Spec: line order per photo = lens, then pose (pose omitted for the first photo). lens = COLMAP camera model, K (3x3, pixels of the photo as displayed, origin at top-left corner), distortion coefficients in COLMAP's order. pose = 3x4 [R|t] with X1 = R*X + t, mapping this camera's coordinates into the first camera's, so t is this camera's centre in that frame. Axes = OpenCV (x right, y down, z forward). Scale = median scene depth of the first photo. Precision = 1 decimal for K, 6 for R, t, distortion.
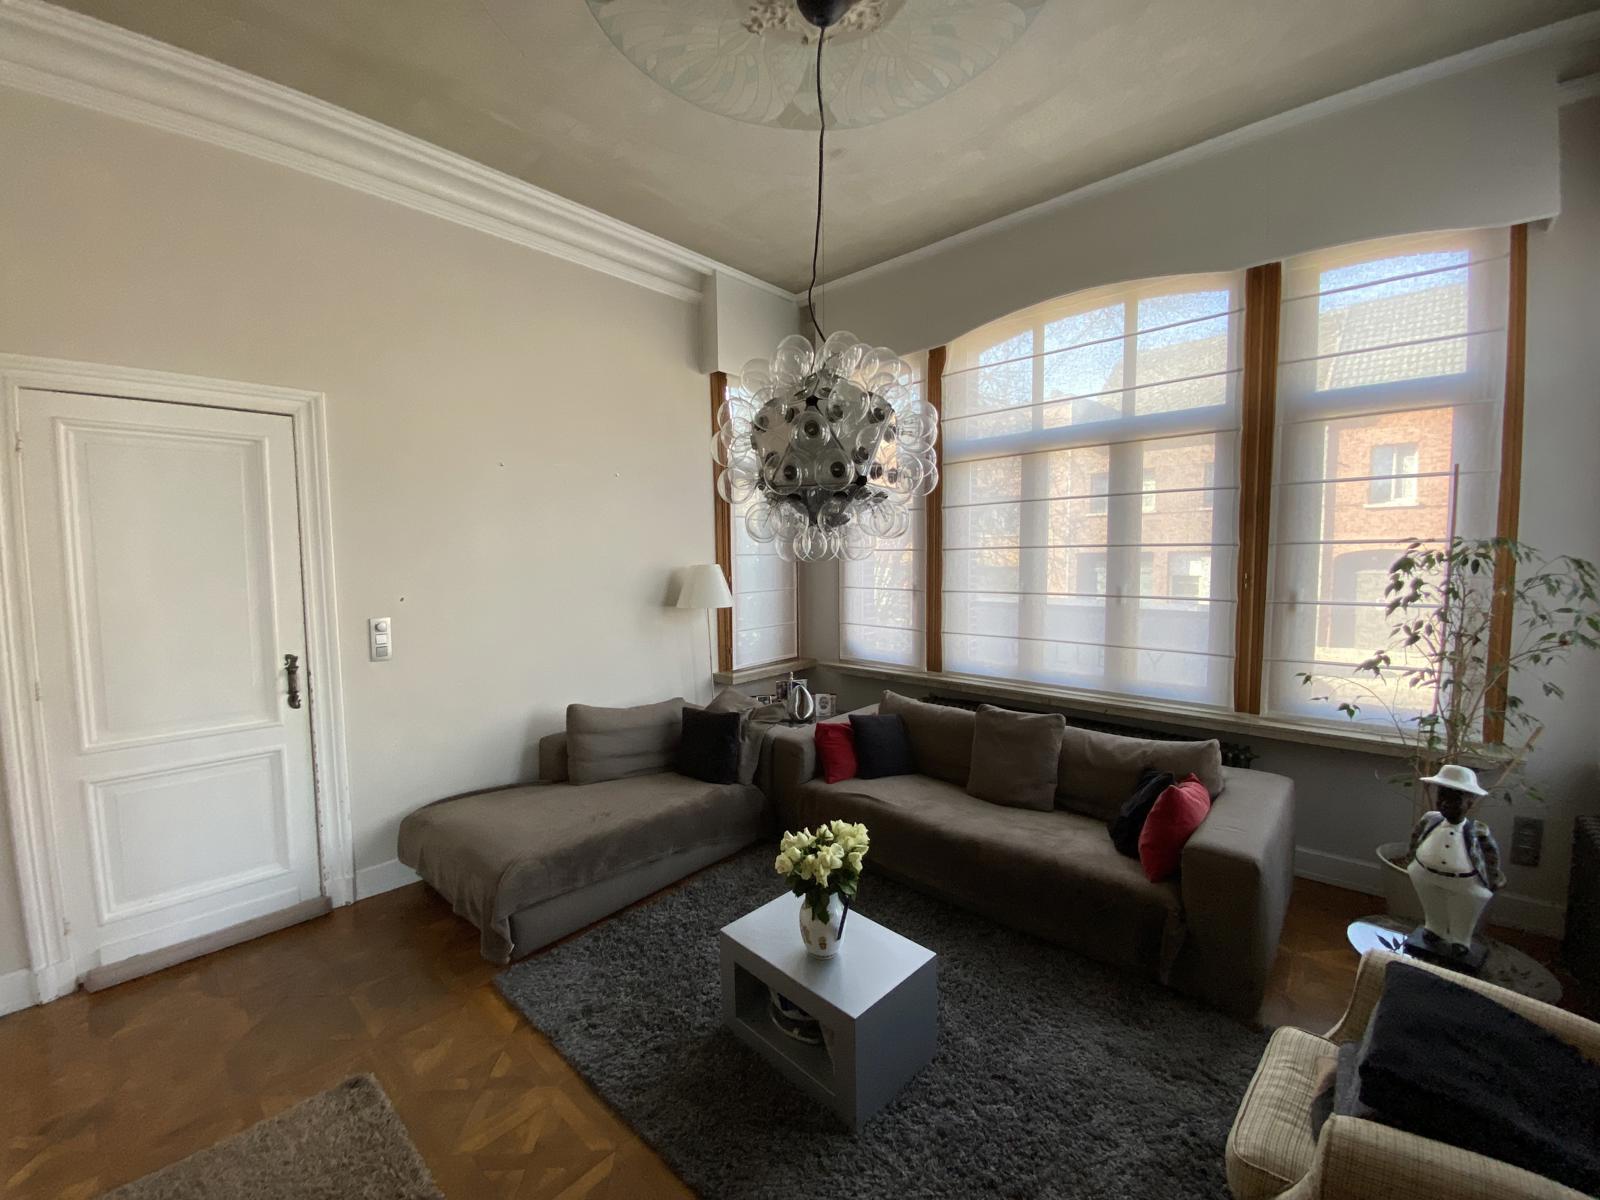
lens RADIAL K [[637.4, 0, 800.0], [0, 637.4, 600.0], [0, 0, 1]] dist [-0.037037, -0.000042]
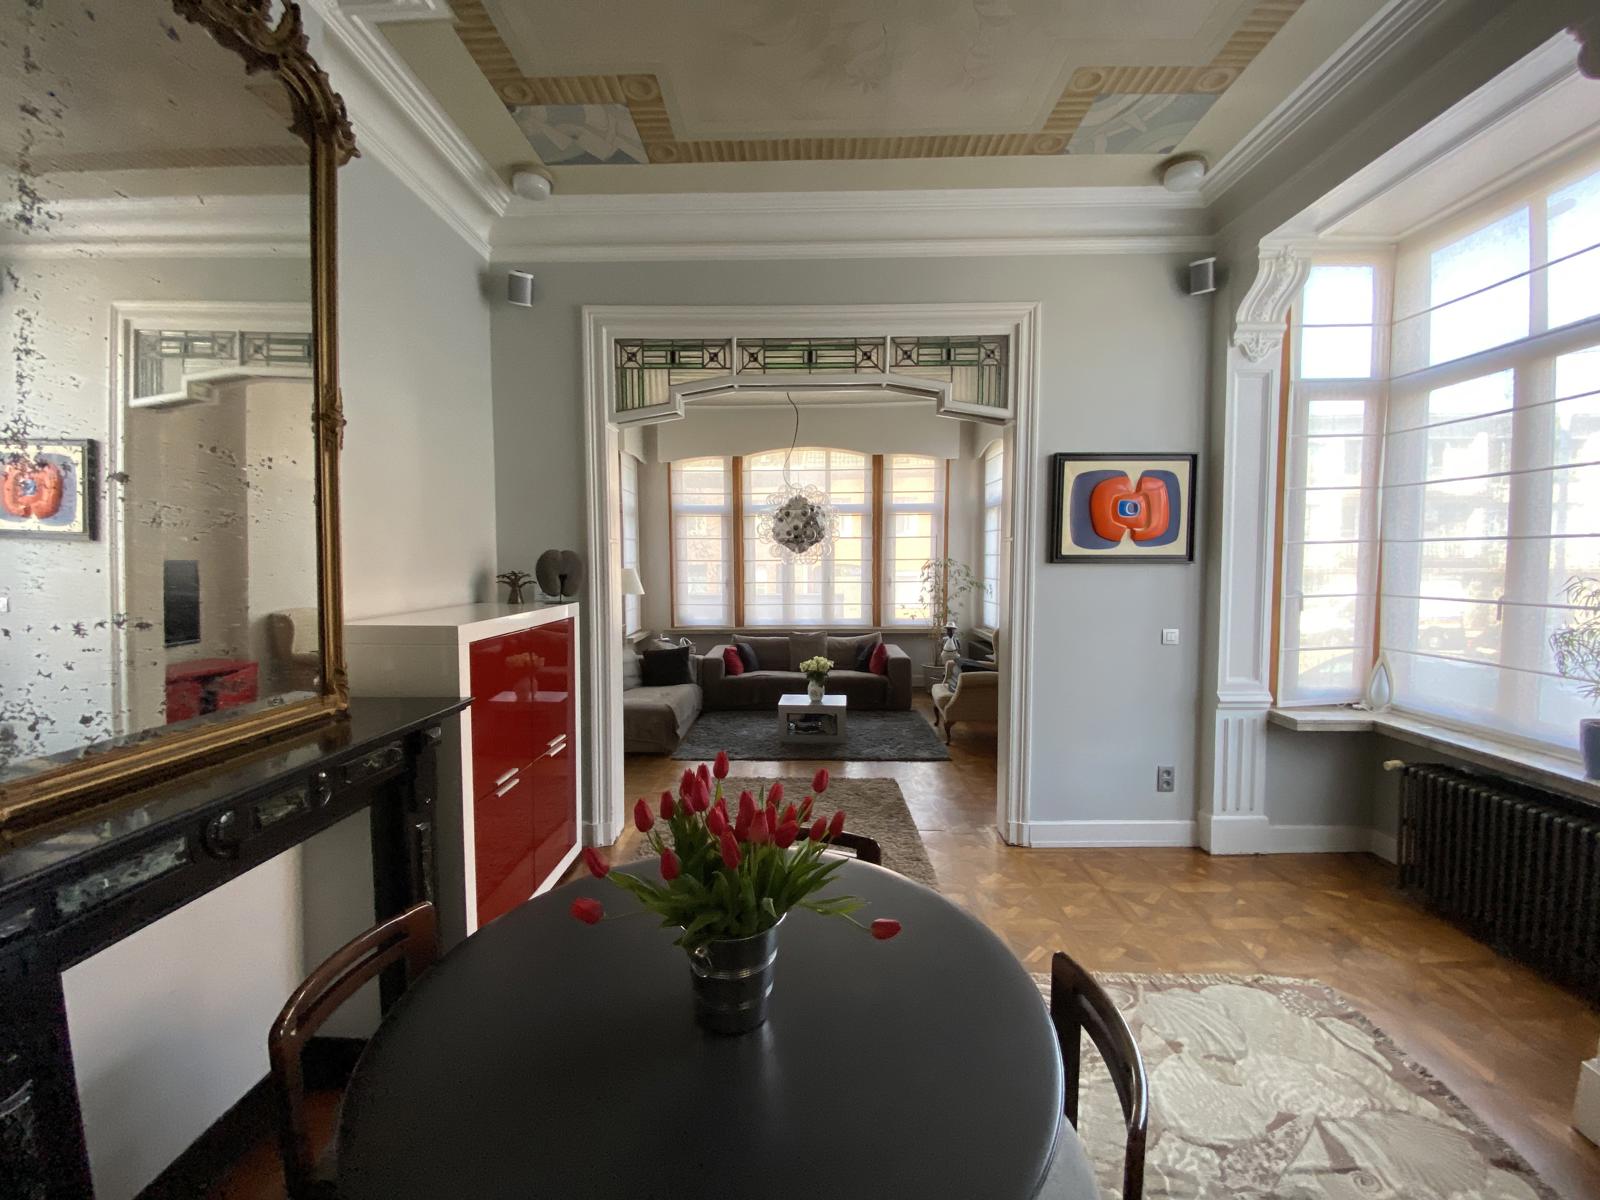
lens RADIAL K [[637.4, 0, 800.0], [0, 637.4, 600.0], [0, 0, 1]] dist [-0.037037, -0.000042]
pose [[0.737300, -0.041436, 0.674293, -1.363494], [0.048524, 0.998787, 0.008319, 0.040764], [-0.673820, 0.026586, 0.738417, -0.770467]]
